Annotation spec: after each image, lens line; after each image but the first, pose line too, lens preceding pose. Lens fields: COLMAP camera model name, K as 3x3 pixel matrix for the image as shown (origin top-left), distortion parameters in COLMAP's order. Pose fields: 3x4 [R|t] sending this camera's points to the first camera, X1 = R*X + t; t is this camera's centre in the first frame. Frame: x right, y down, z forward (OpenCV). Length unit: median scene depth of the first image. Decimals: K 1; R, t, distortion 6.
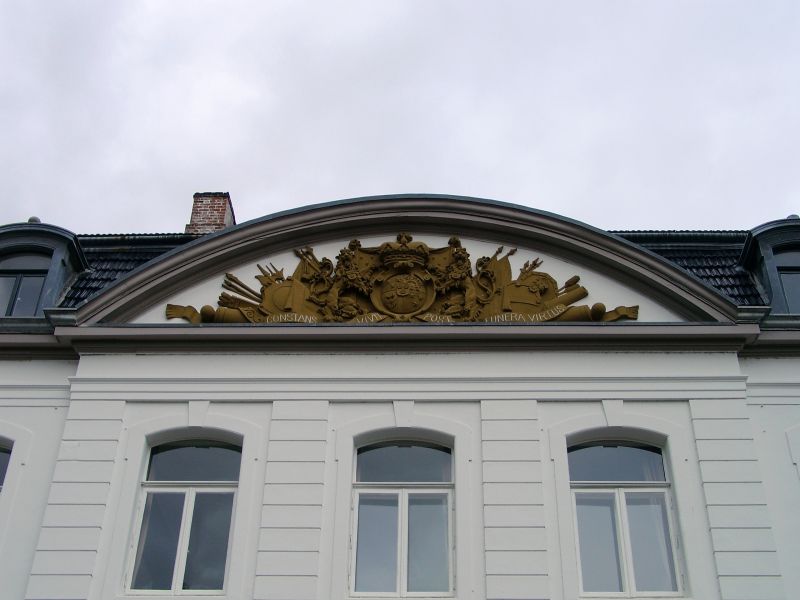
lens RADIAL K [[1098.2, 0, 403.5], [0, 1098.2, 299.0], [0, 0, 1]] dist [-0.082902, 0.000000]
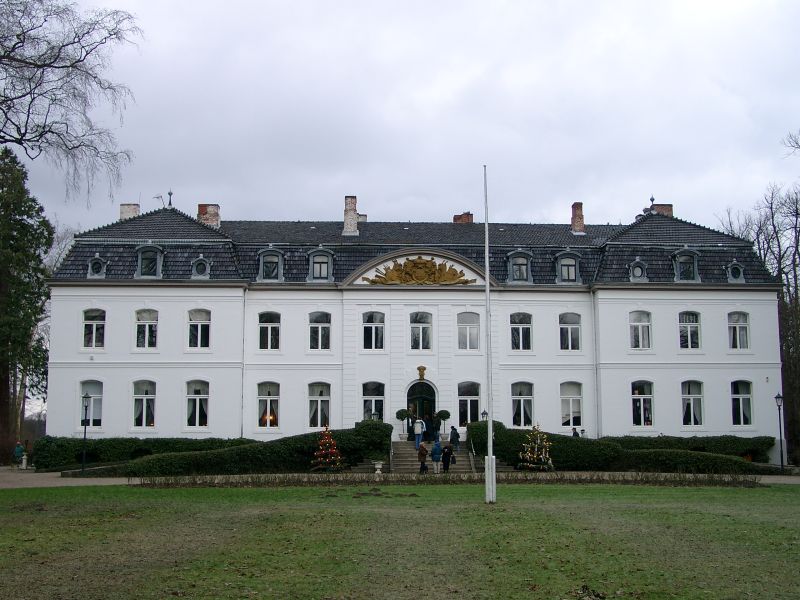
lens RADIAL K [[858.2, 0, 399.1], [0, 858.2, 308.3], [0, 0, 1]] dist [-0.029527, 0.000000]
pose [[0.995649, 0.006978, 0.092919, -0.370554], [-0.051392, 0.872932, 0.485128, -1.427864], [-0.077727, -0.487792, 0.869493, -1.816946]]
